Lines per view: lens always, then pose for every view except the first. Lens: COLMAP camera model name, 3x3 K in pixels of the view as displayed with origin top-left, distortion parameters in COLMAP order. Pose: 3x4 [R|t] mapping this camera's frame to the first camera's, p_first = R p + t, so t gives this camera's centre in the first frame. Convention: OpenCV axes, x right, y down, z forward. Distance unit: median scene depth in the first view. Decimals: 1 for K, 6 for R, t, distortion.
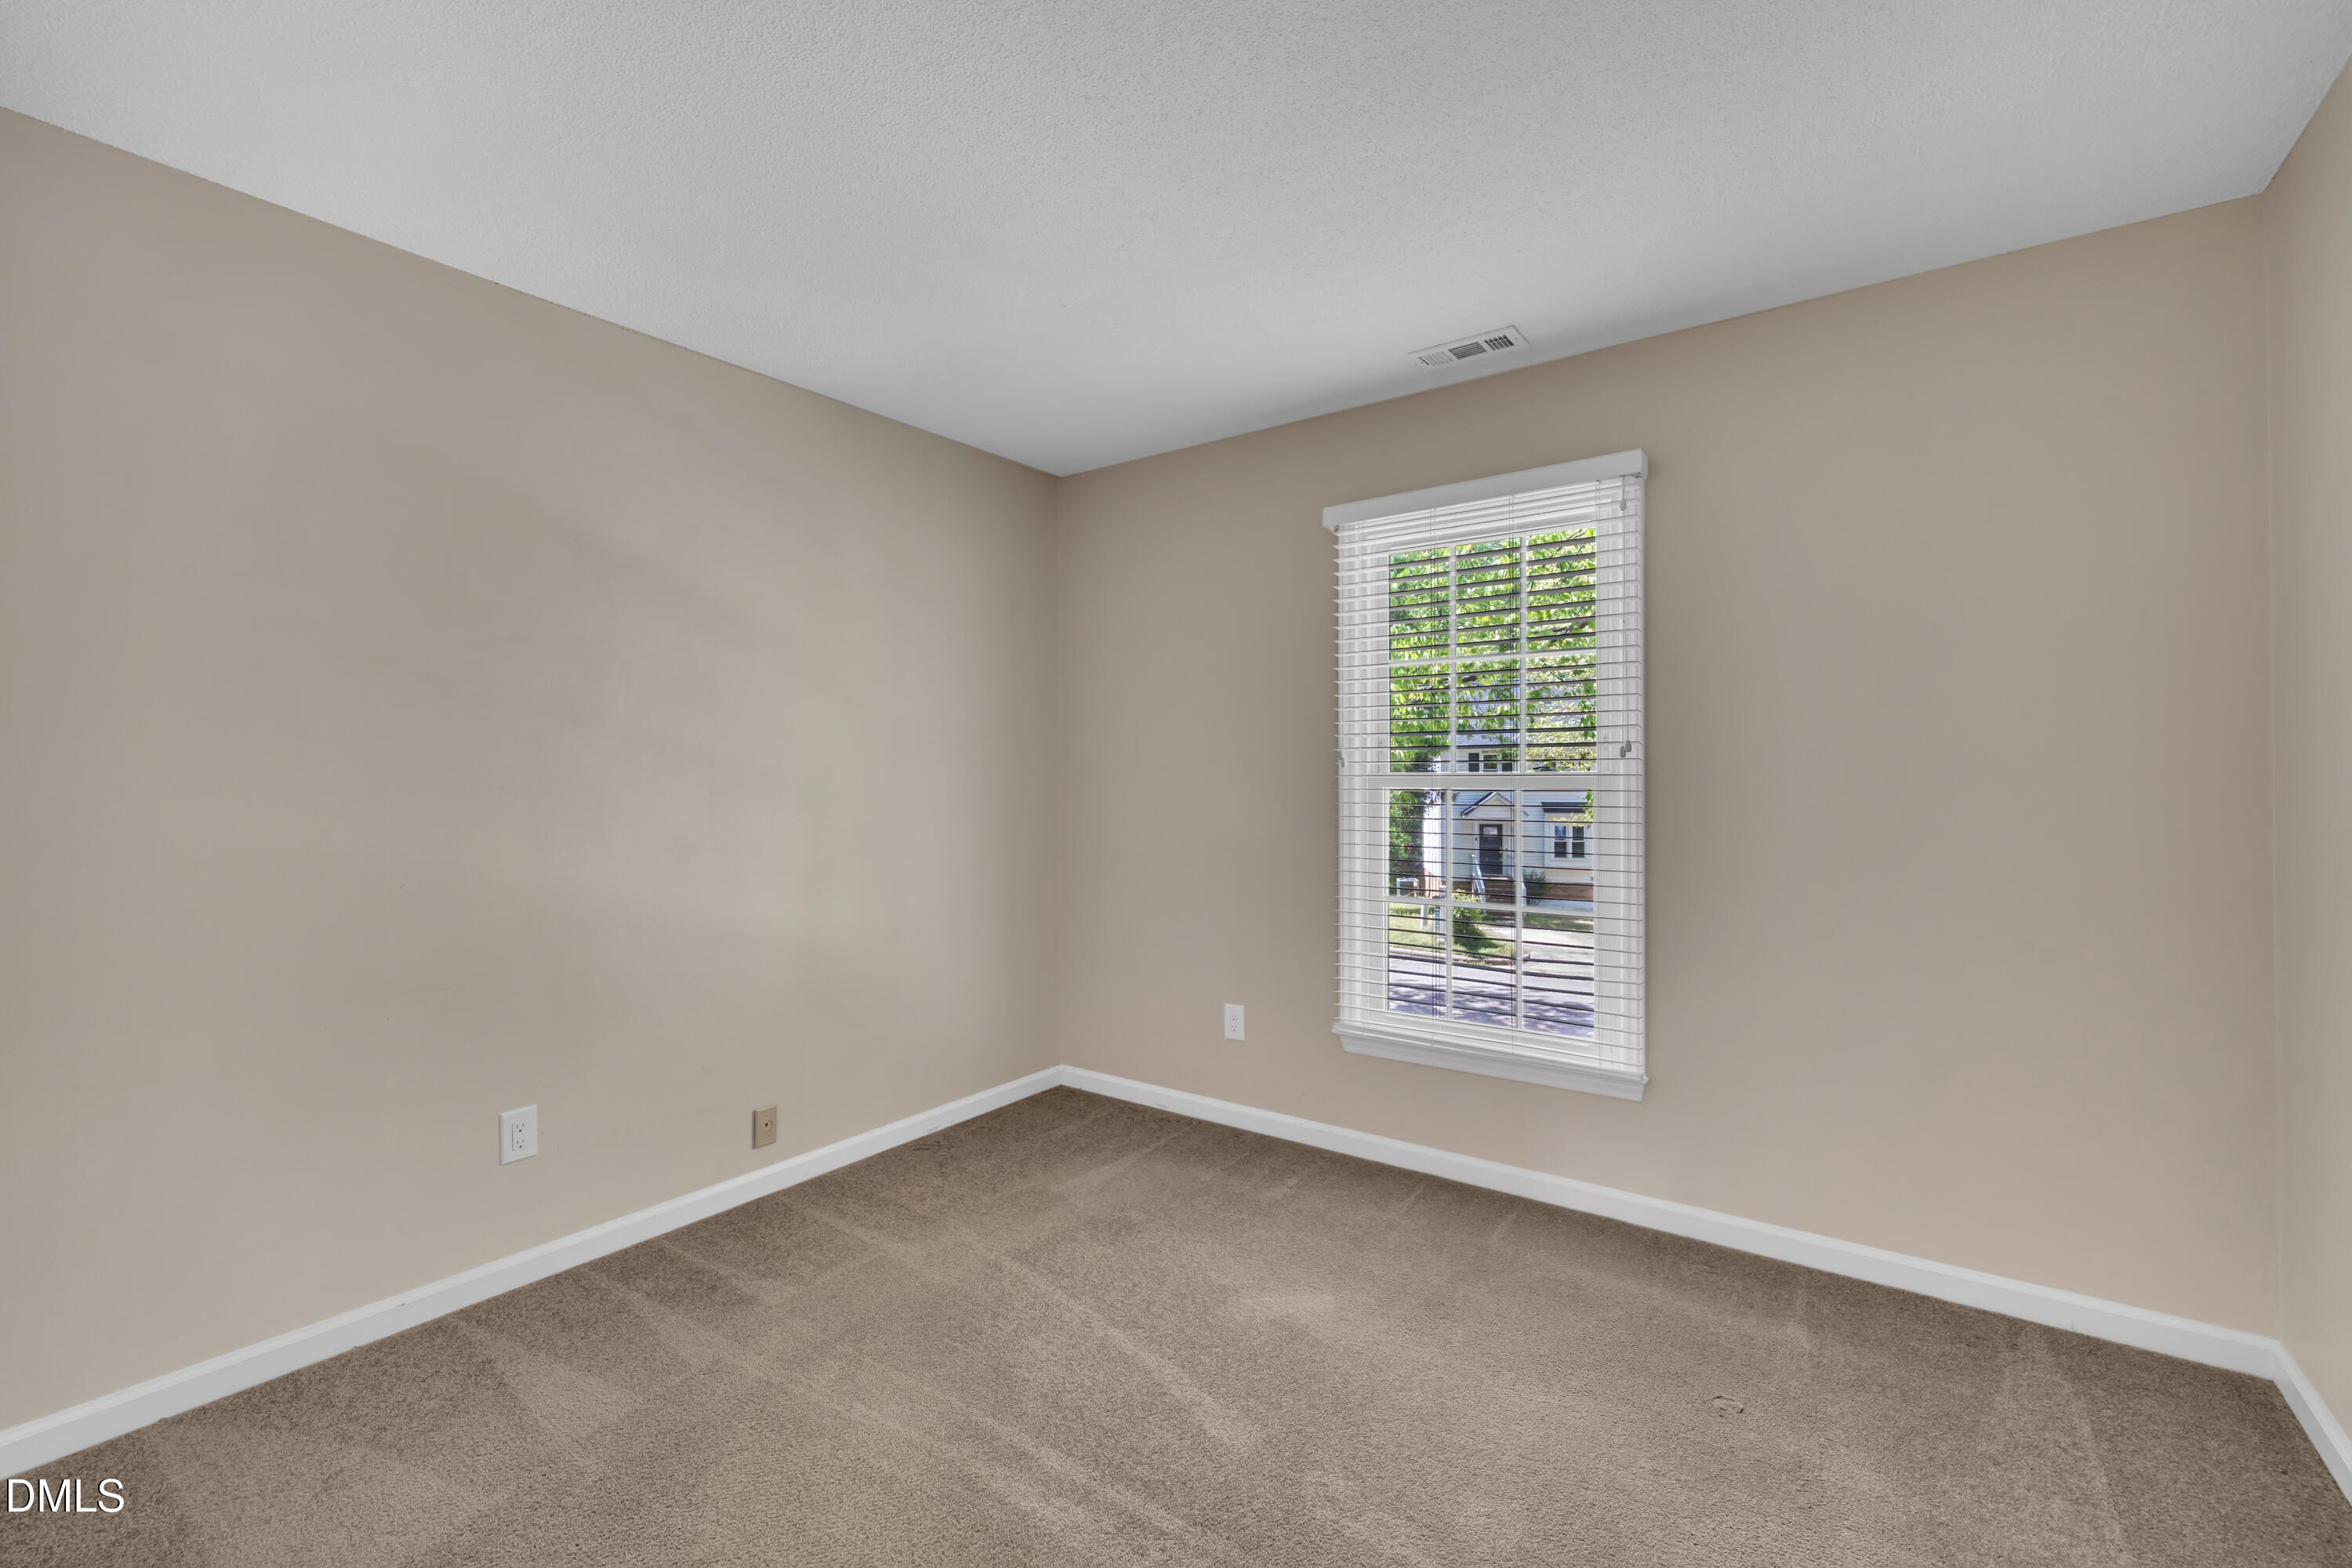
lens RADIAL K [[997.7, 0, 1177.2], [0, 997.7, 777.5], [0, 0, 1]] dist [0.000266, 0.000694]
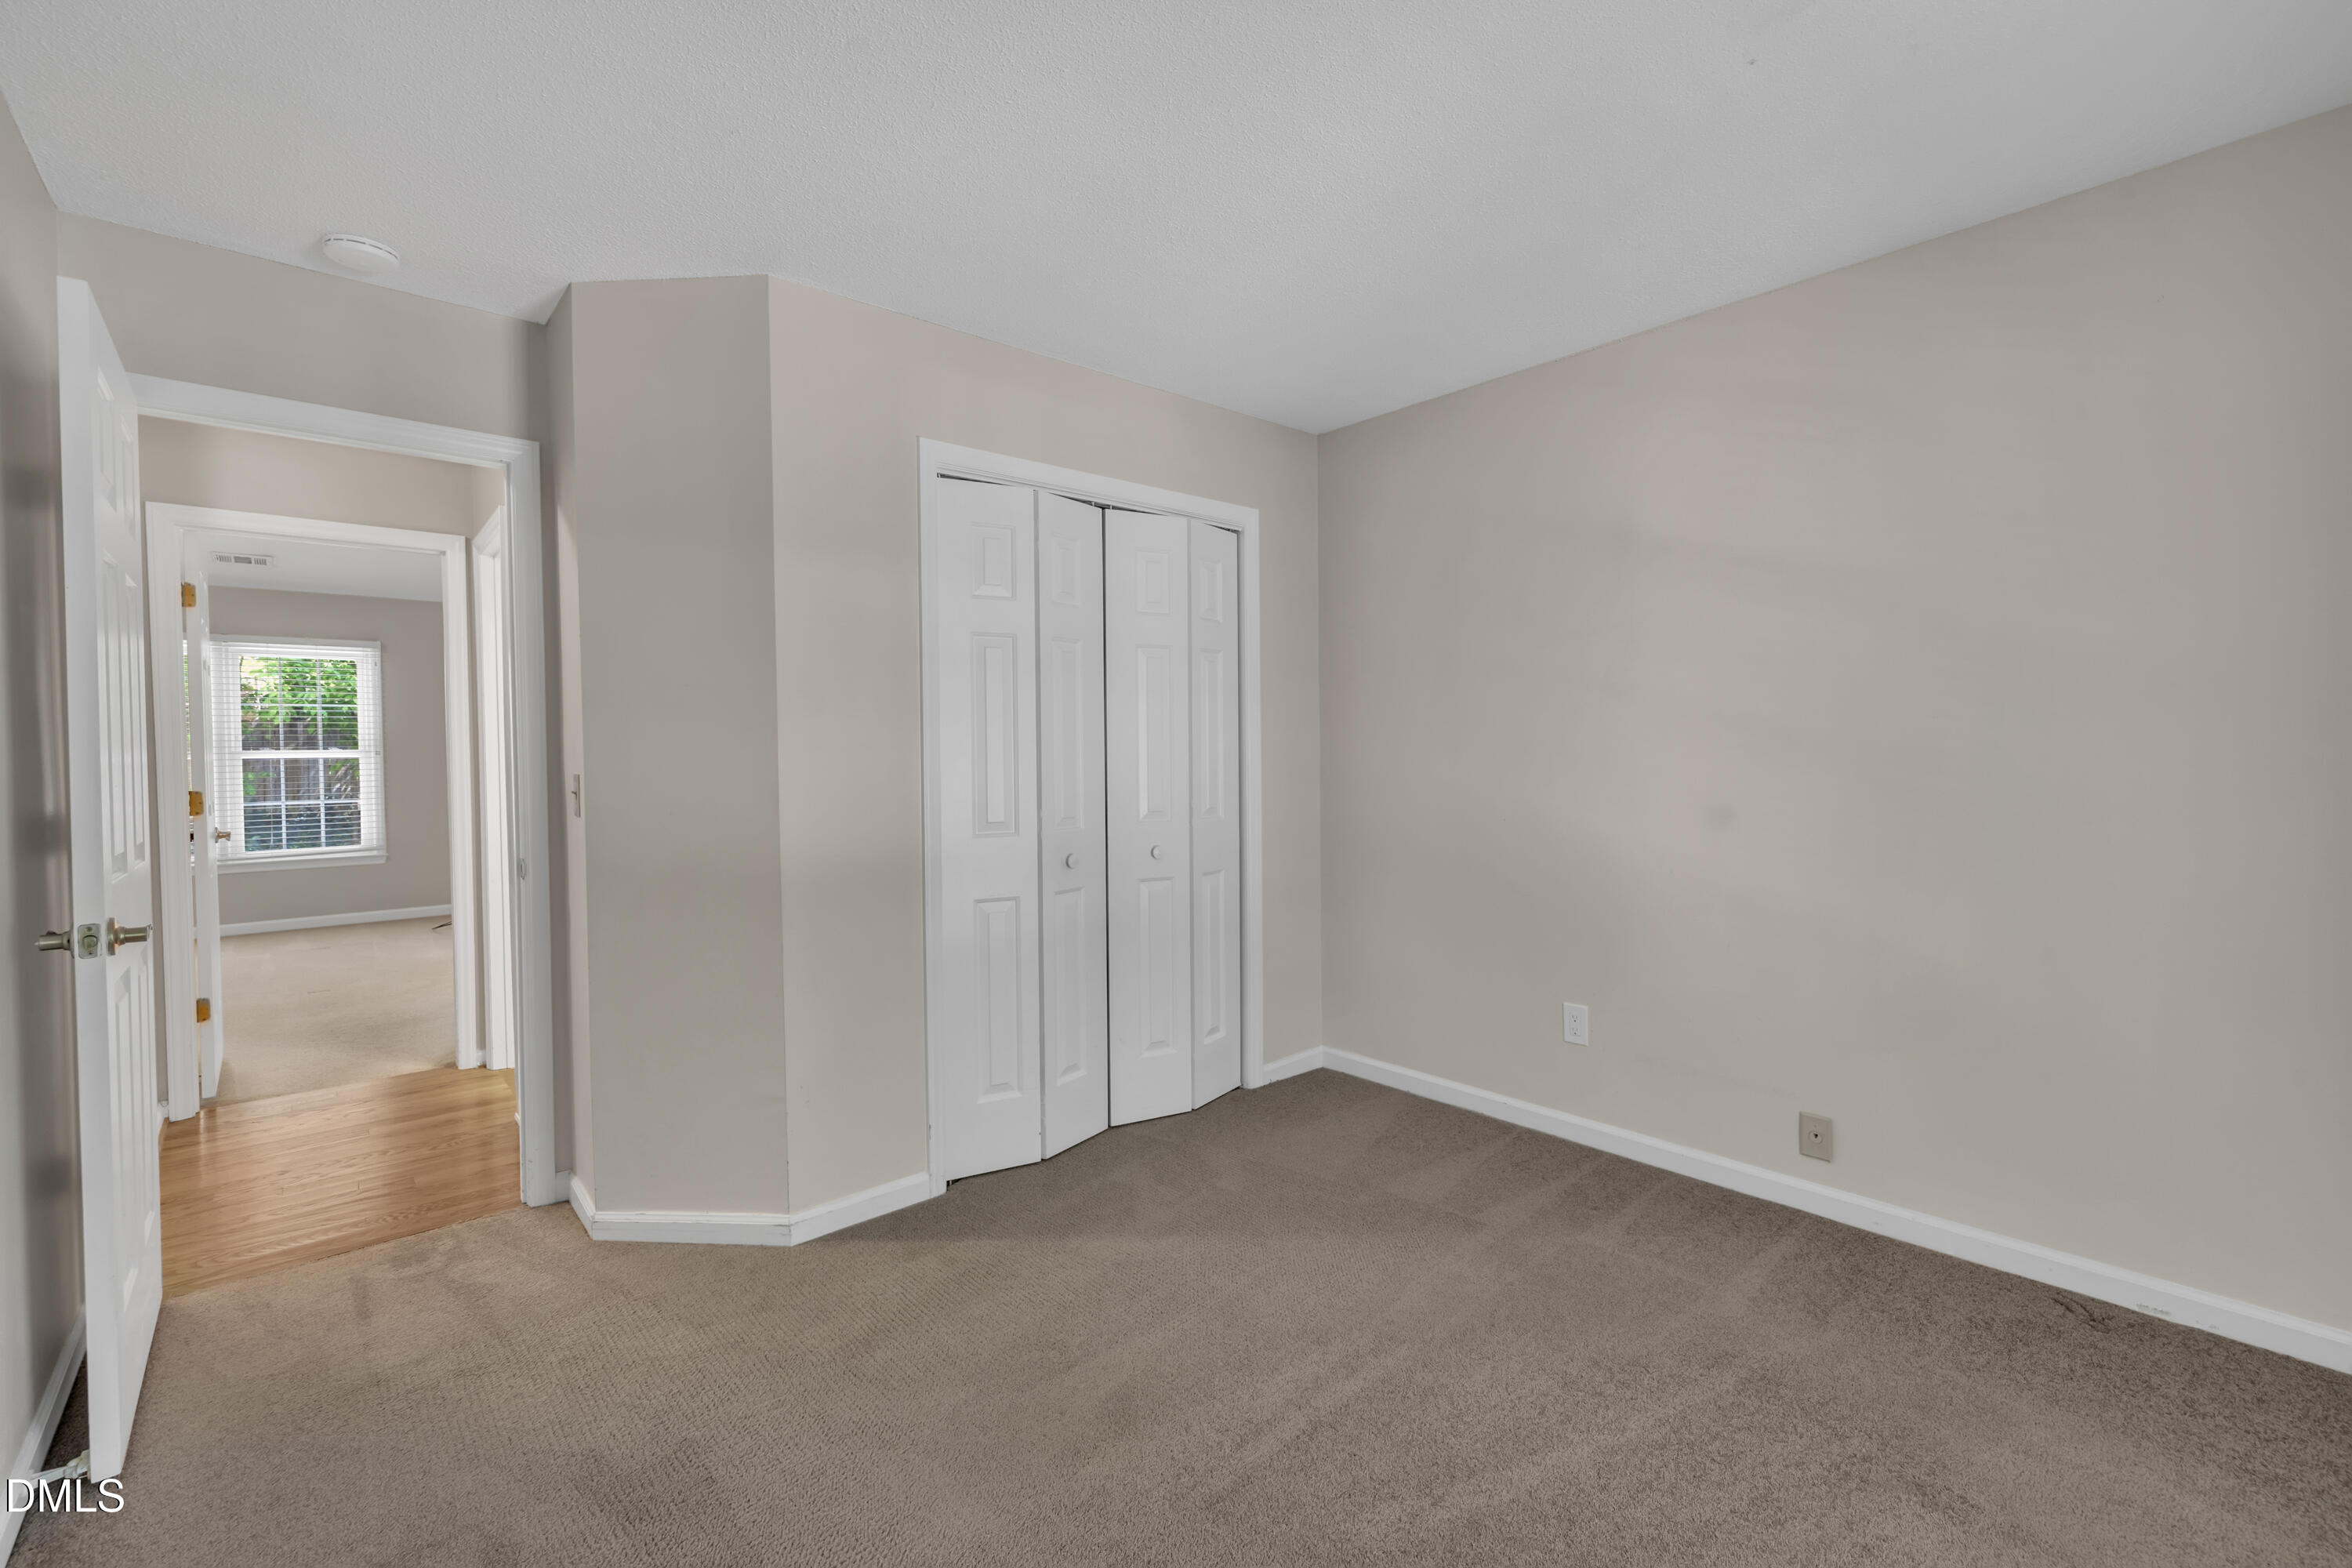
lens RADIAL K [[997.7, 0, 1178.8], [0, 997.7, 768.1], [0, 0, 1]] dist [0.000266, 0.000694]
pose [[-0.214725, 0.026048, -0.976327, 0.691062], [0.006067, 0.999661, 0.025336, -0.004335], [0.976656, -0.000483, -0.214810, 0.778470]]
